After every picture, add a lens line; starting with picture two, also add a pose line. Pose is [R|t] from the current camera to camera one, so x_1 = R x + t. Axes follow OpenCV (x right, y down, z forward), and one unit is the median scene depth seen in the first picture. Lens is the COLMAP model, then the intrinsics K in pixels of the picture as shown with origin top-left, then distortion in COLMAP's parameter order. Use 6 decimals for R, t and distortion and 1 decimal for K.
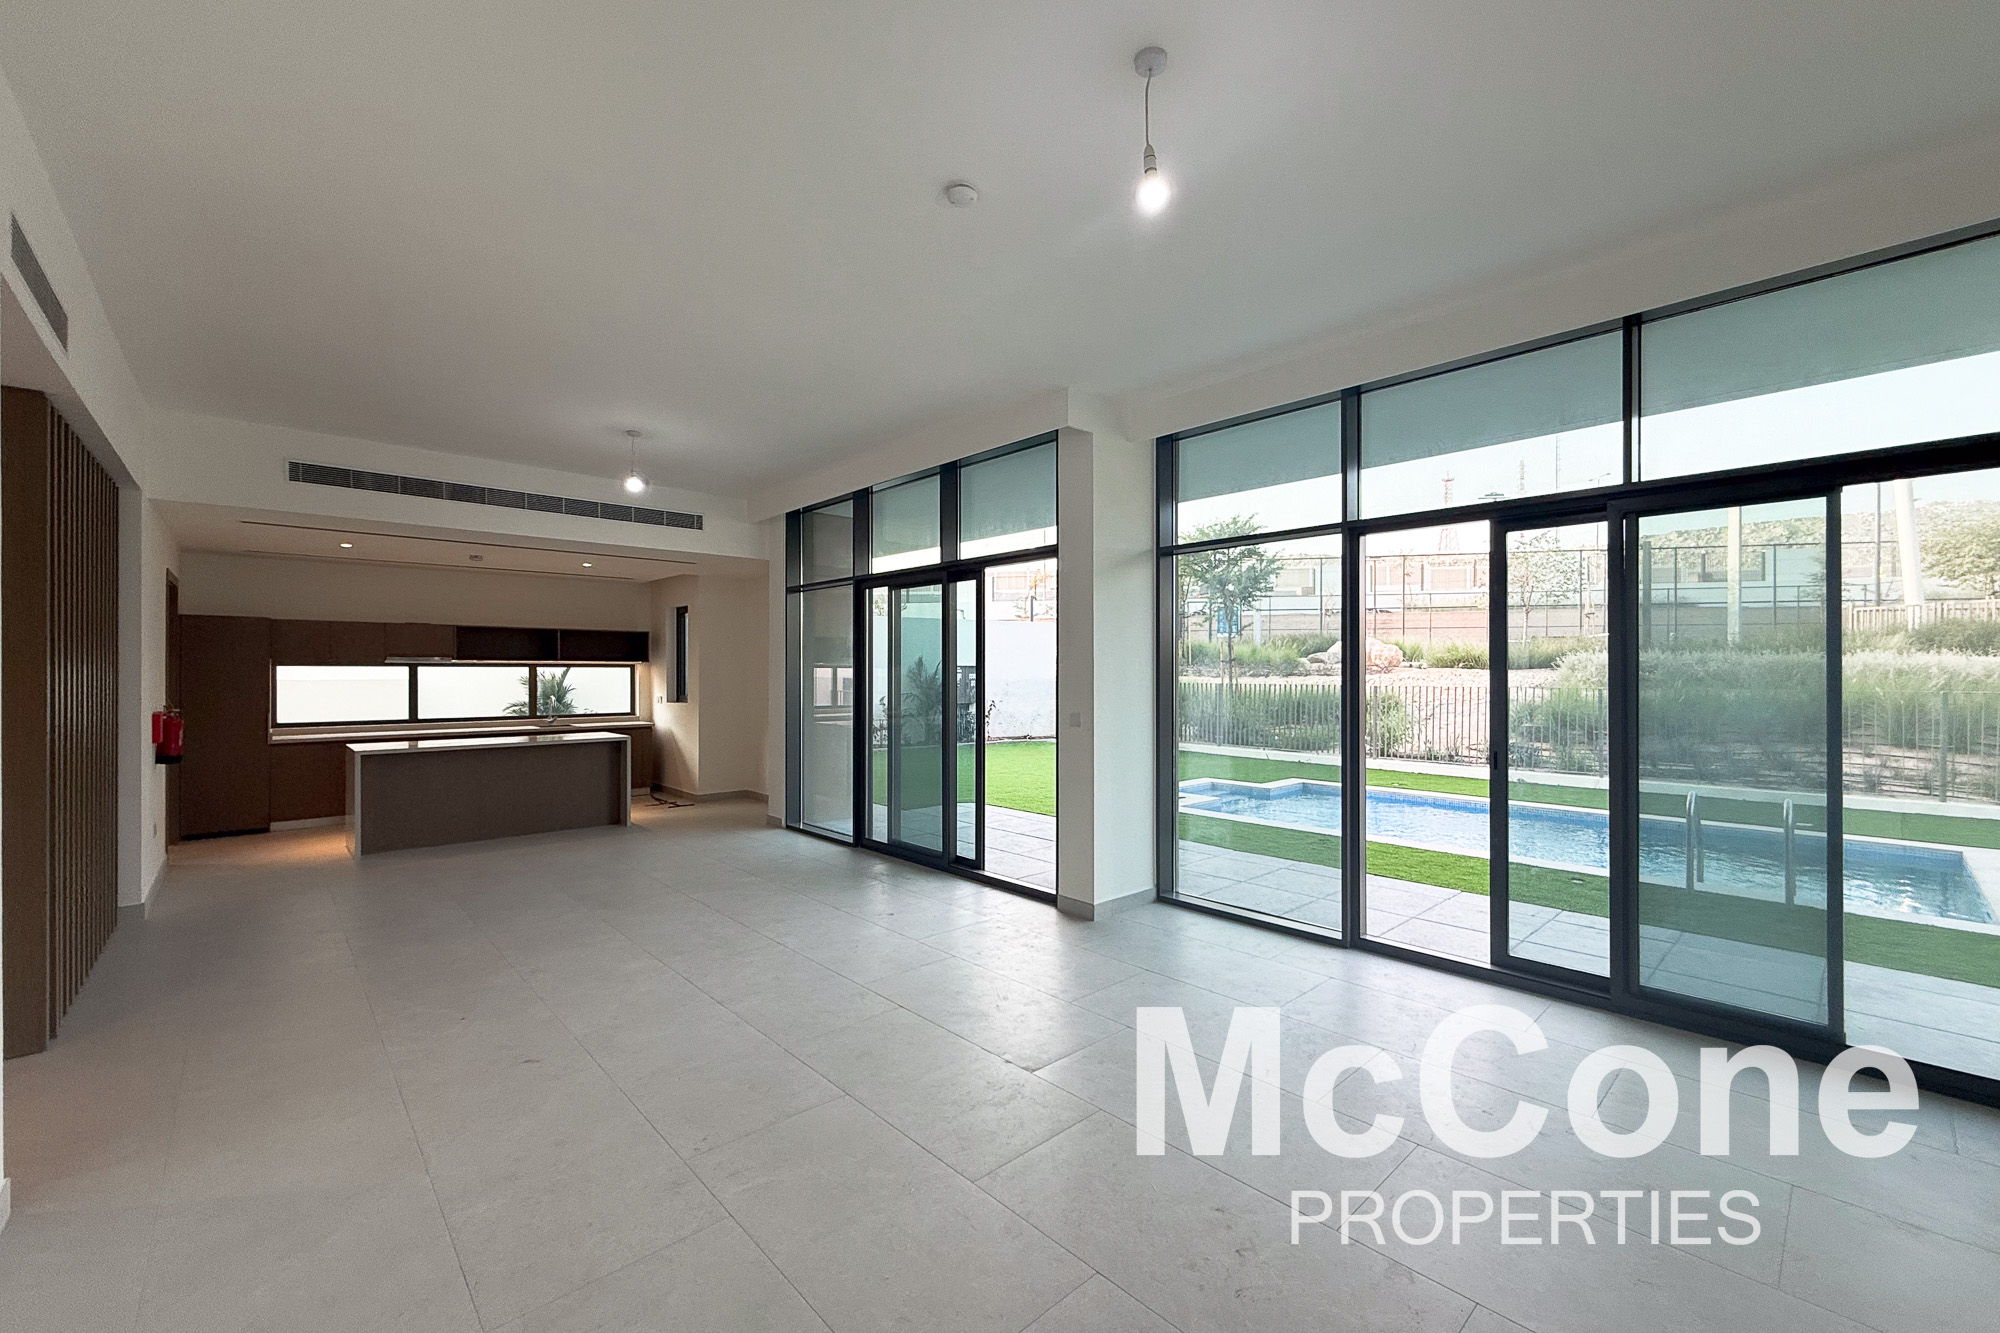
lens RADIAL K [[813.7, 0, 1020.1], [0, 813.7, 669.7], [0, 0, 1]] dist [-0.002109, 0.000020]
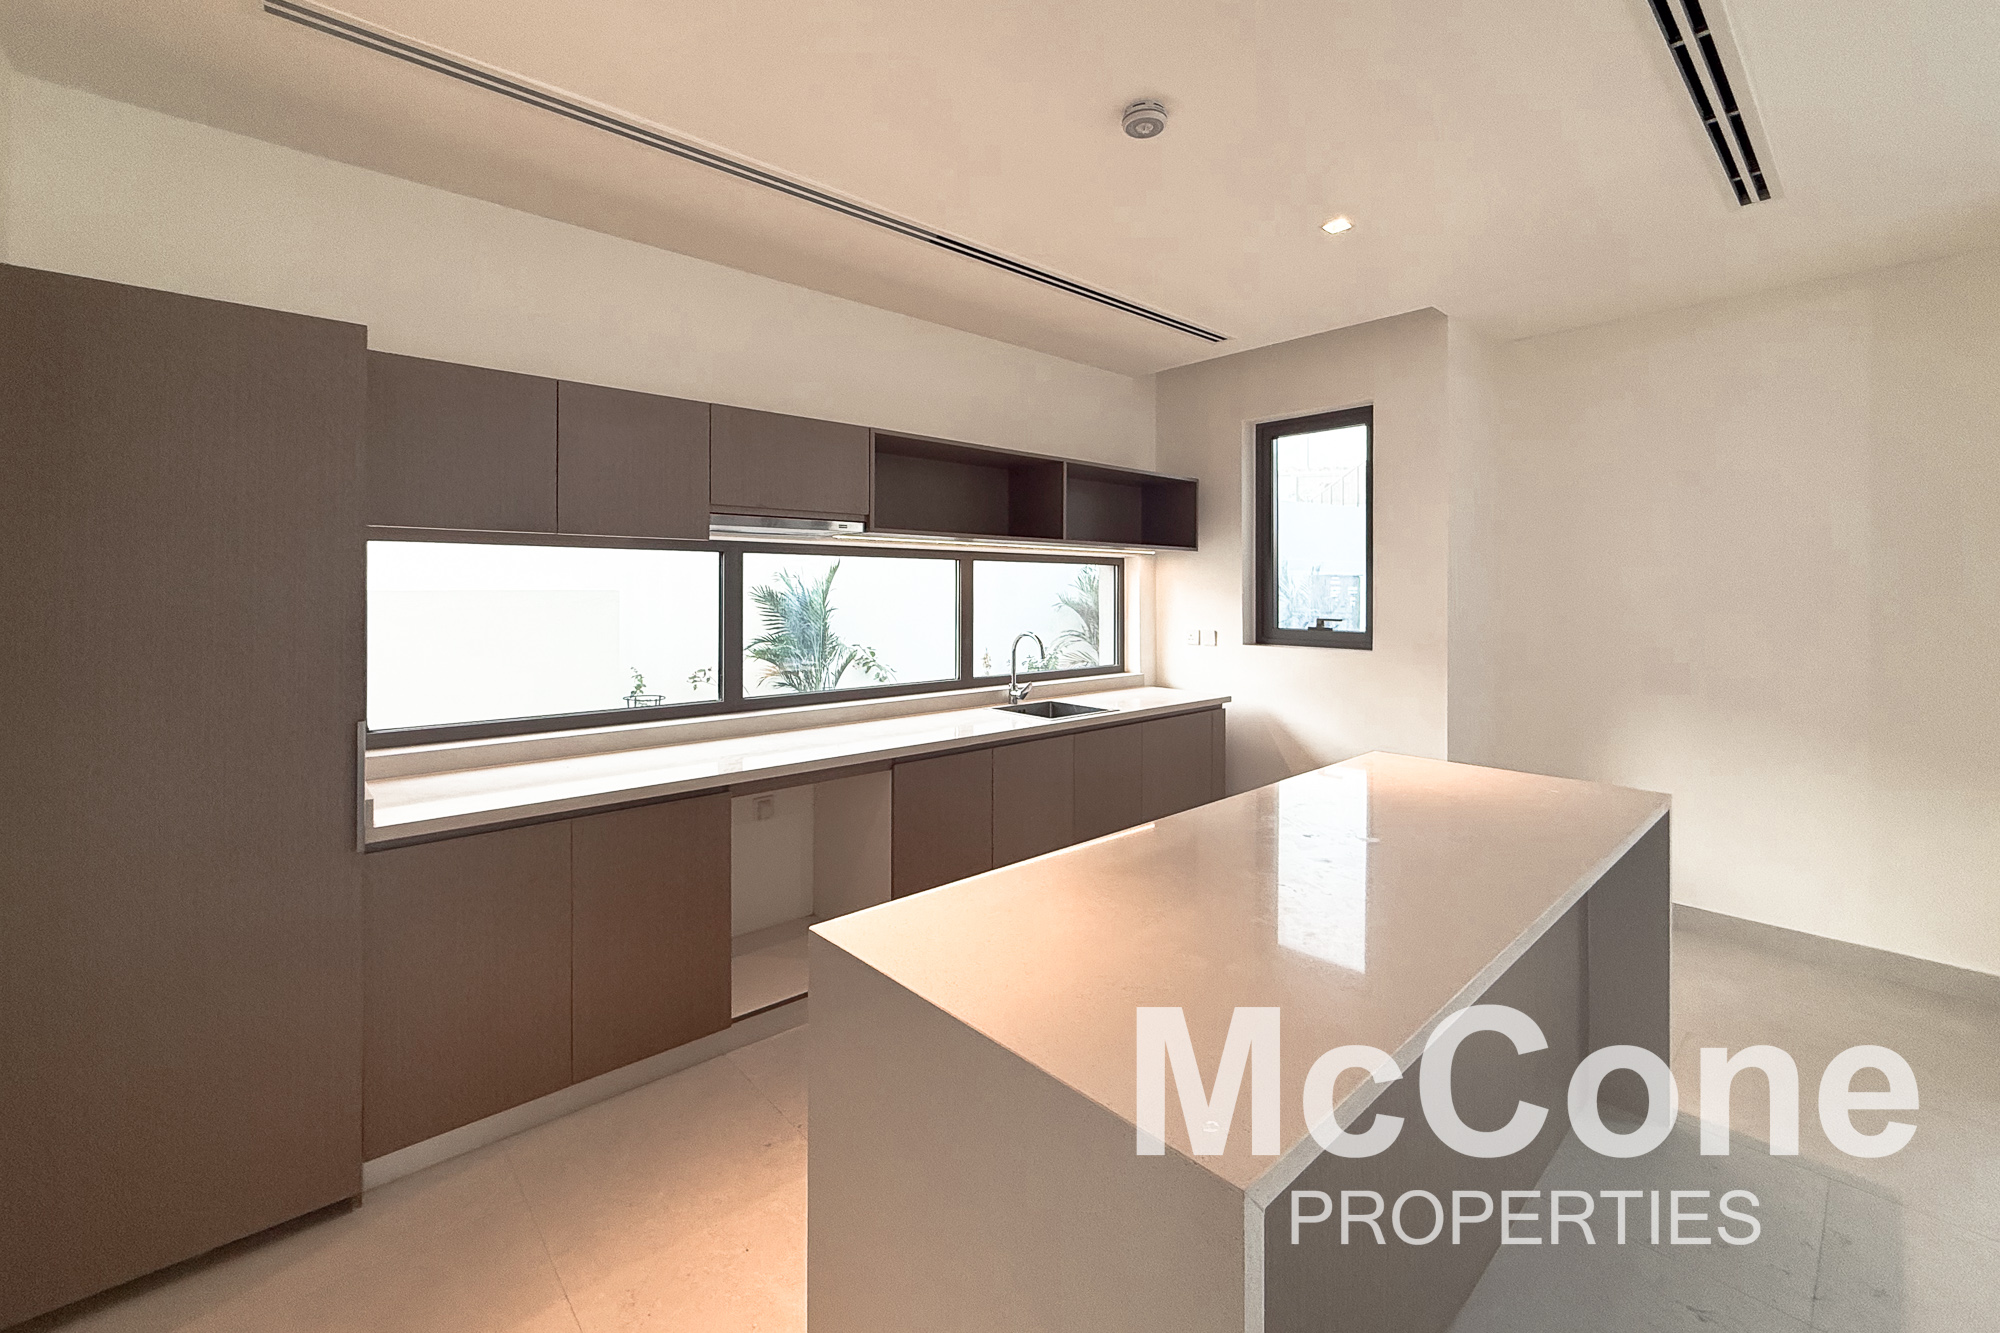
lens RADIAL K [[813.7, 0, 1007.8], [0, 813.7, 586.5], [0, 0, 1]] dist [-0.002109, 0.000020]
pose [[0.999491, 0.005223, -0.031474, -0.702815], [-0.005194, 0.999986, 0.001025, 0.011545], [0.031479, -0.000861, 0.999504, 0.743056]]
